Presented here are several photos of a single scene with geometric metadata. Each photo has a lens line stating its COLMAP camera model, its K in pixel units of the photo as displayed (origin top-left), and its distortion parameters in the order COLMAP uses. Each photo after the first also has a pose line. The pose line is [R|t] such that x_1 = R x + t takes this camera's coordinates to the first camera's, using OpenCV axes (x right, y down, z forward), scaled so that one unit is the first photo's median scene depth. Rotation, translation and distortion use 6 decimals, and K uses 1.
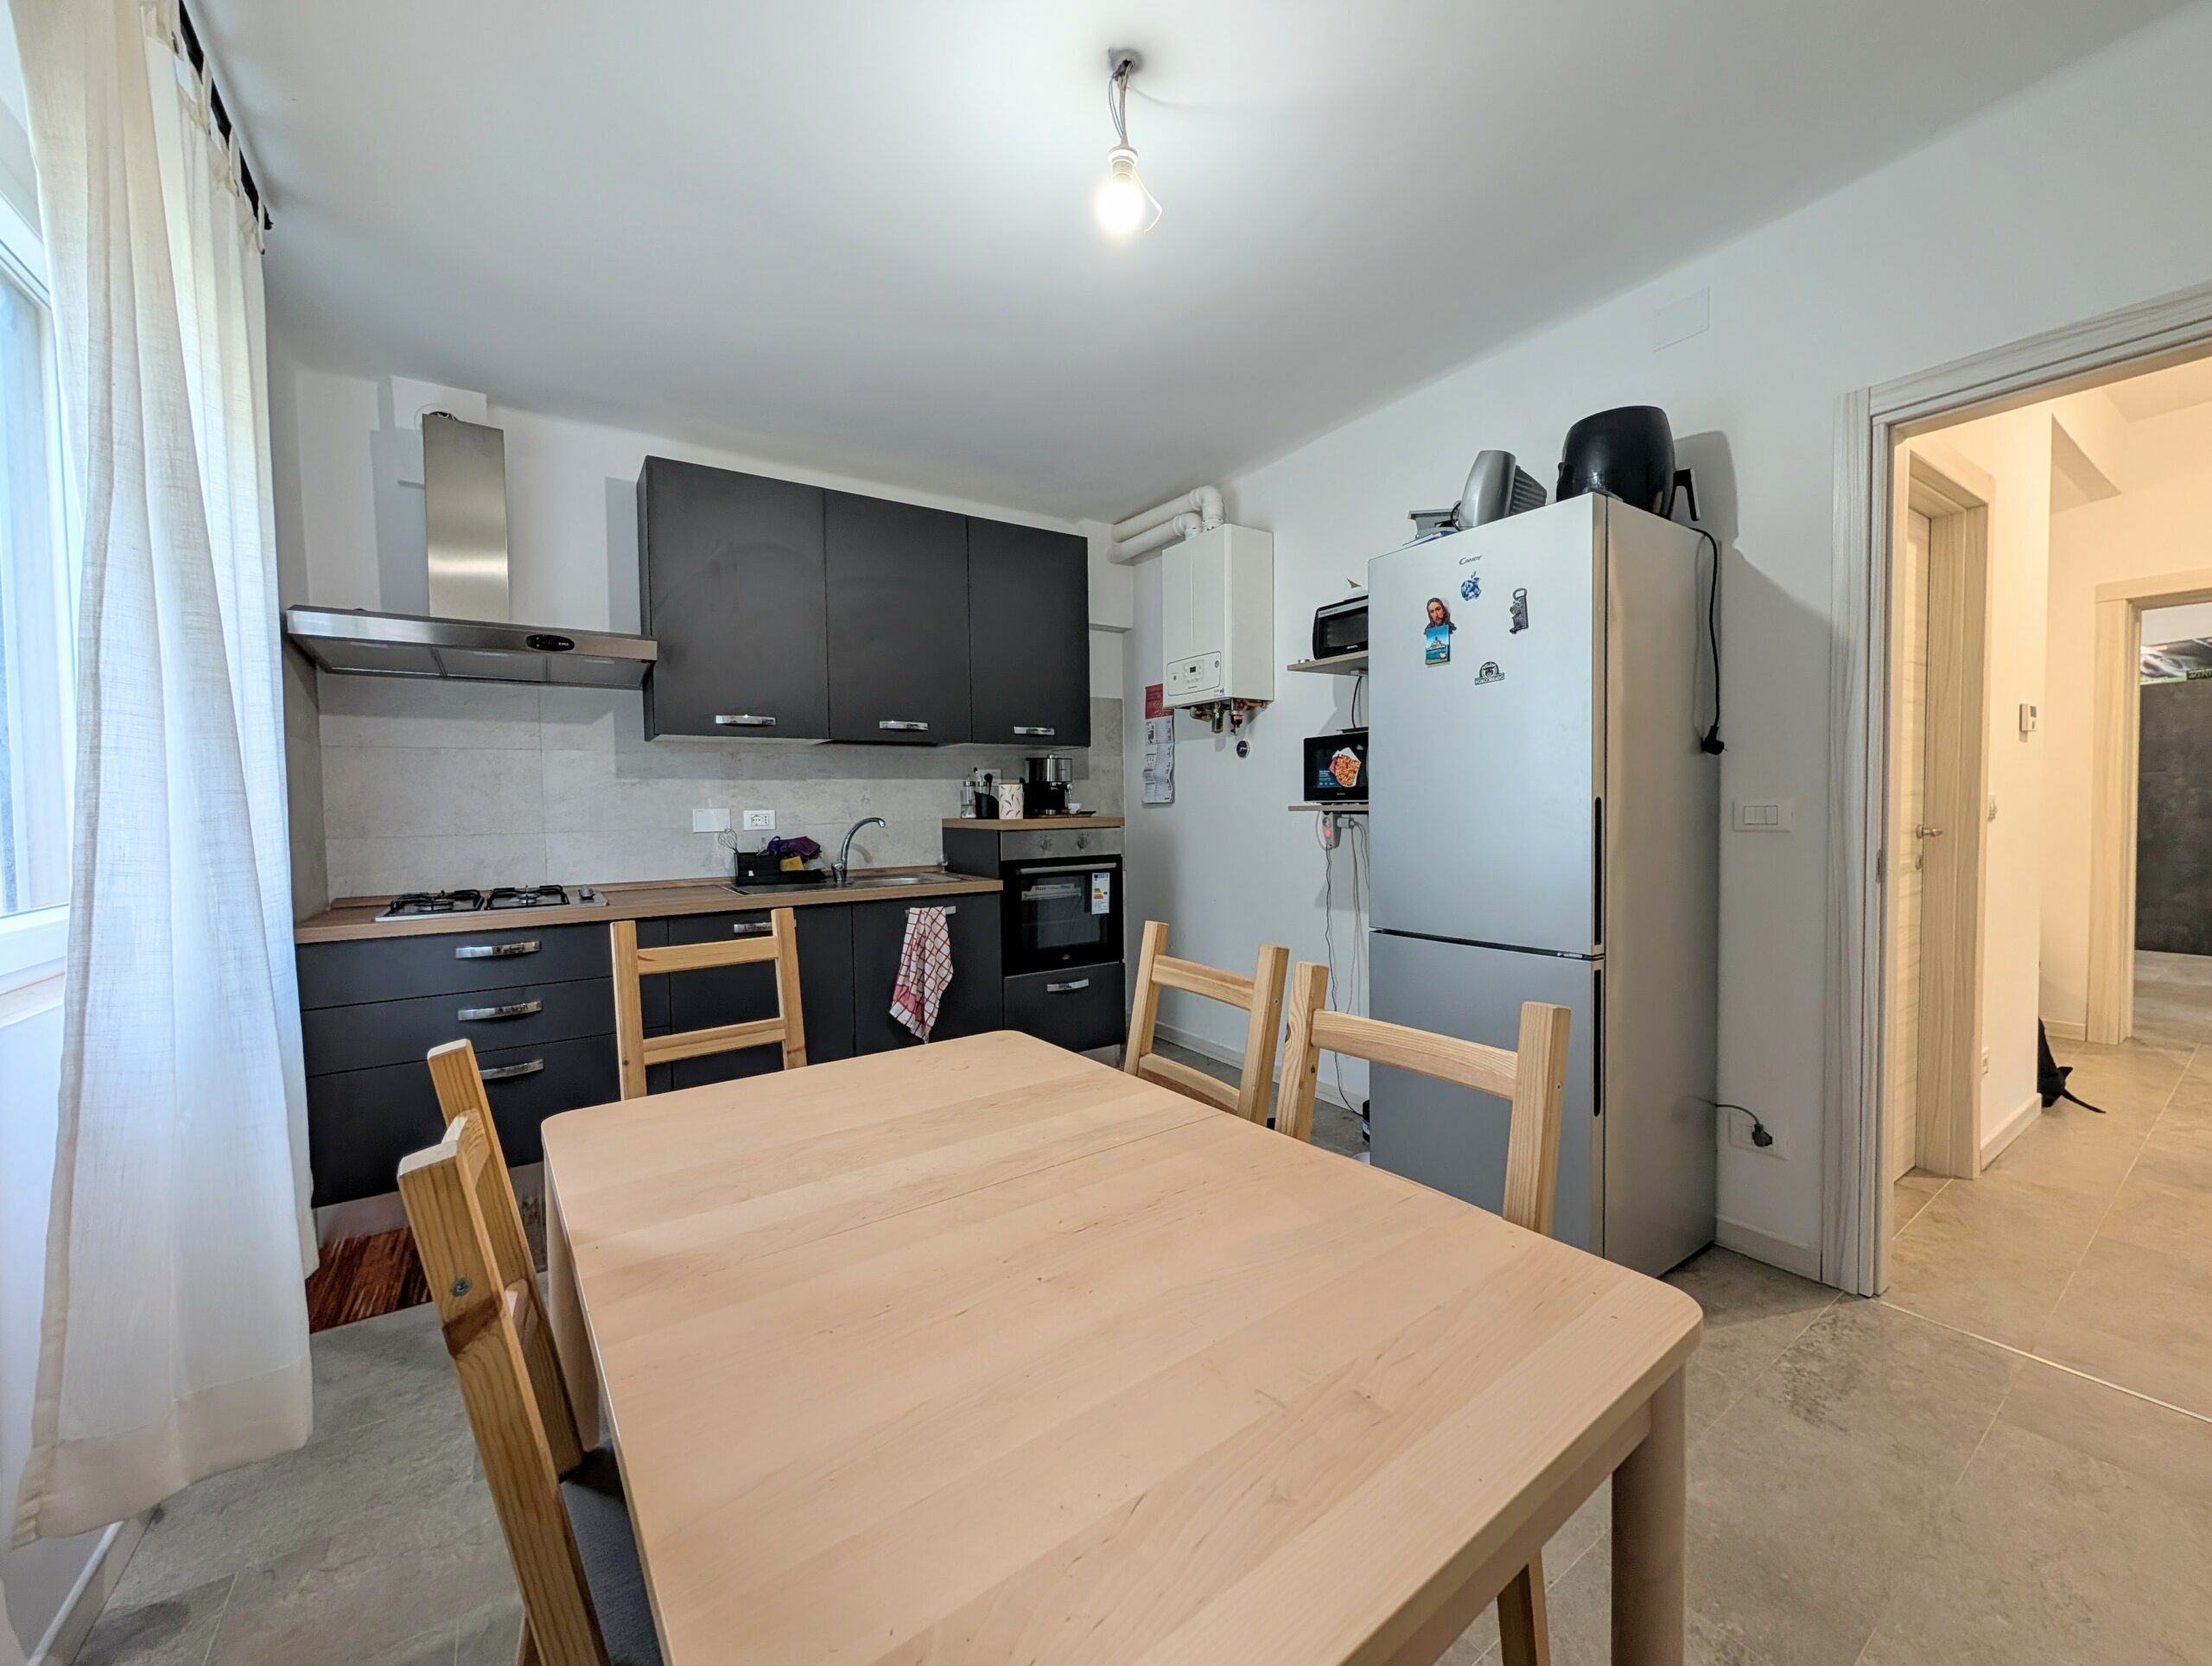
lens RADIAL K [[846.1, 0, 1094.8], [0, 846.1, 829.8], [0, 0, 1]] dist [-0.001049, 0.000355]
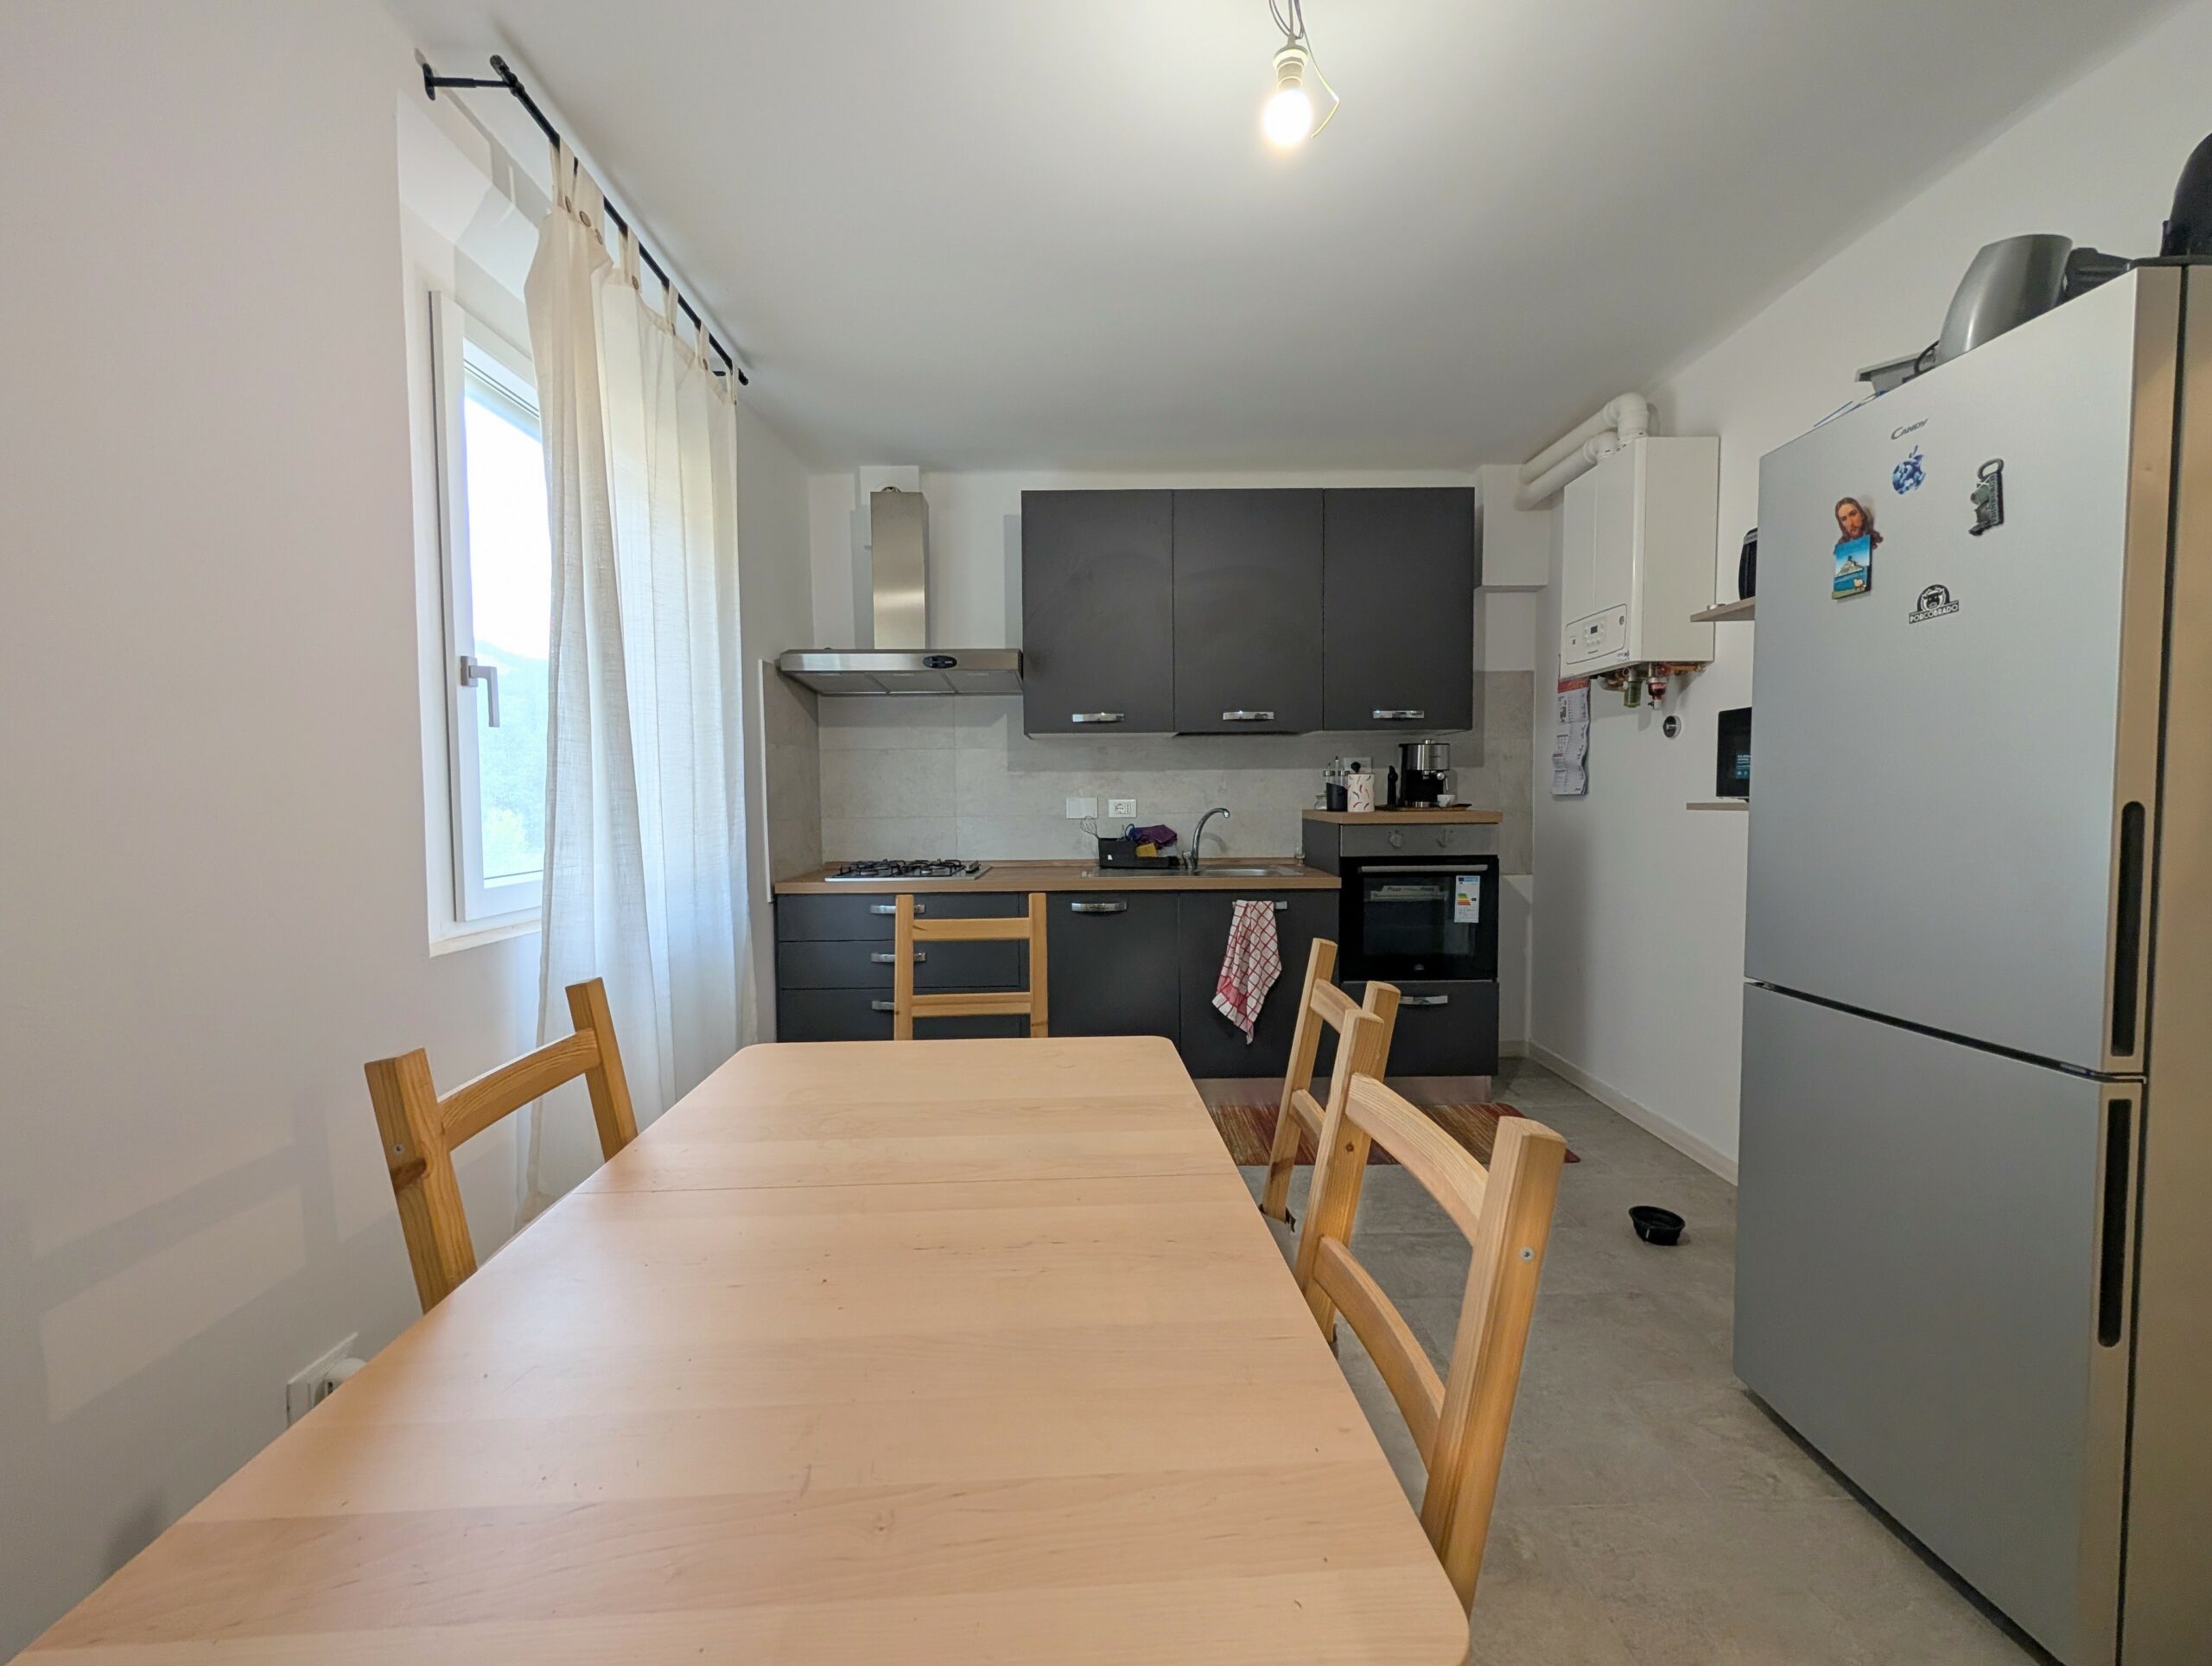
lens RADIAL K [[846.1, 0, 1094.8], [0, 846.1, 829.8], [0, 0, 1]] dist [-0.001049, 0.000355]
pose [[0.840991, 0.030147, -0.540209, 0.170428], [-0.020346, 0.999502, 0.024103, -0.010285], [0.540667, -0.009279, 0.841186, 0.072904]]
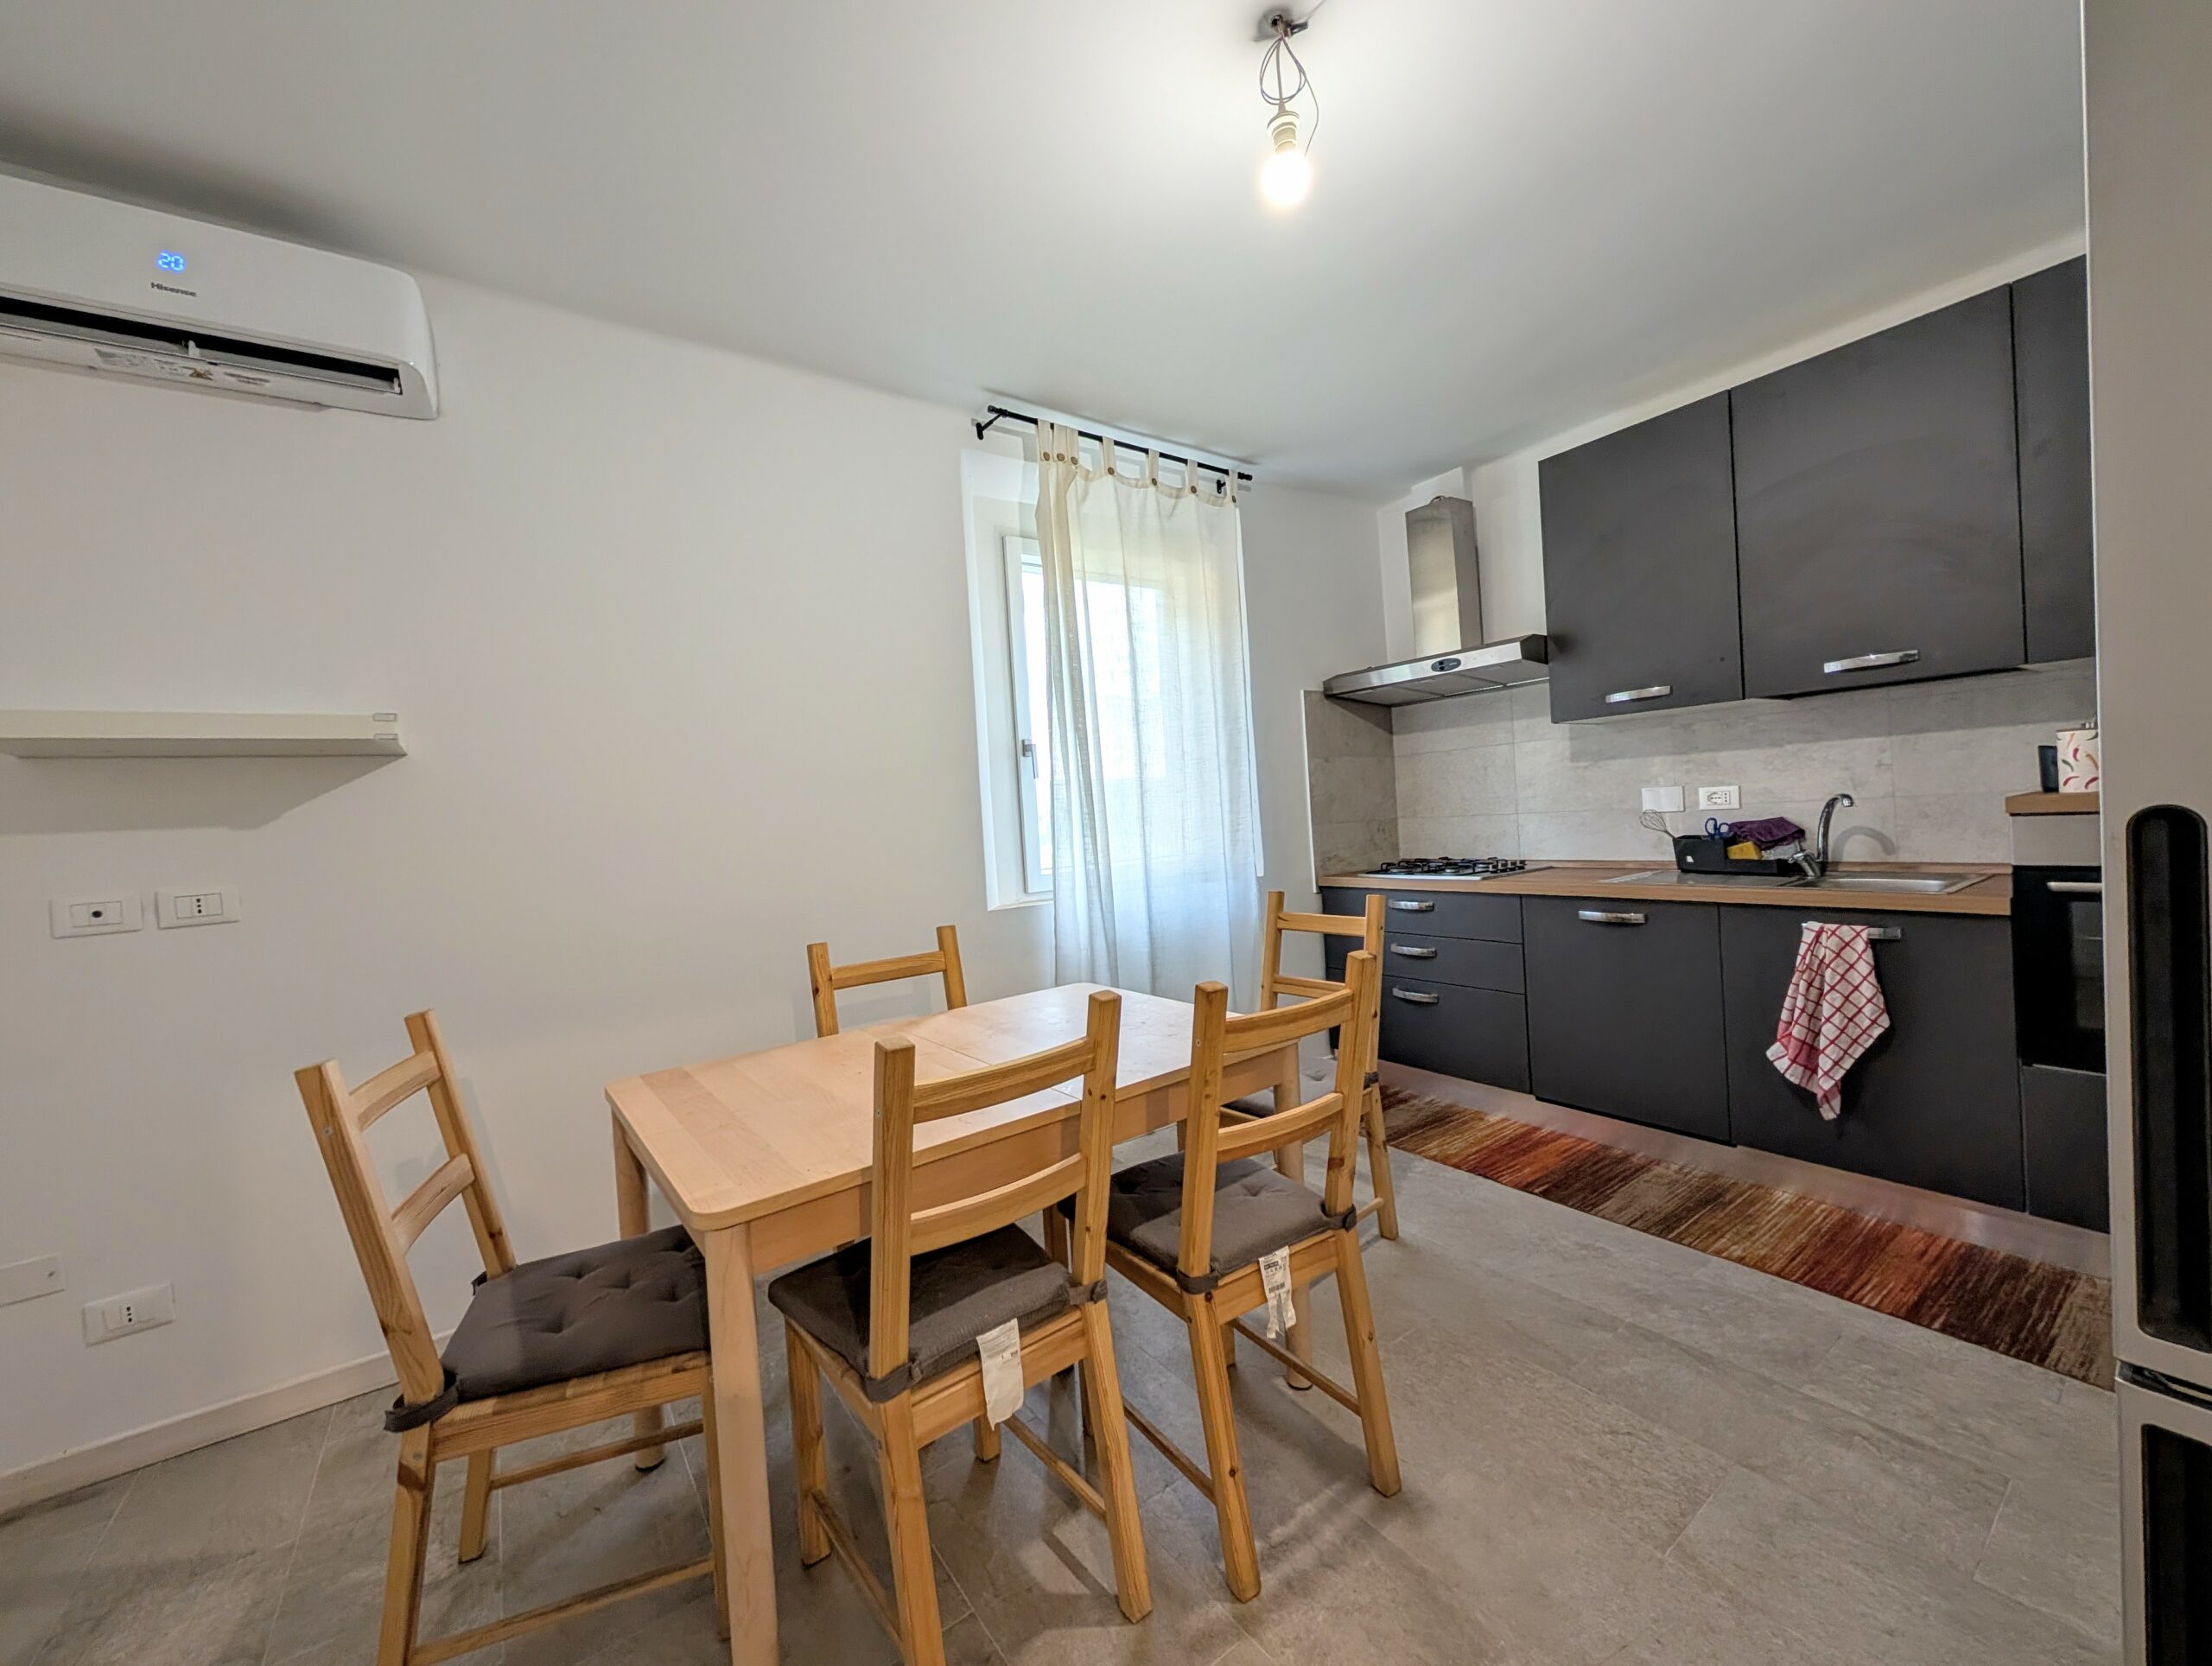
lens RADIAL K [[844.3, 0, 1106.0], [0, 844.3, 826.5], [0, 0, 1]] dist [0.000774, 0.000209]
pose [[0.040316, 0.025327, -0.998866, 0.470130], [0.030086, 0.999195, 0.026549, -0.025738], [0.998734, -0.031122, 0.039522, 0.359679]]
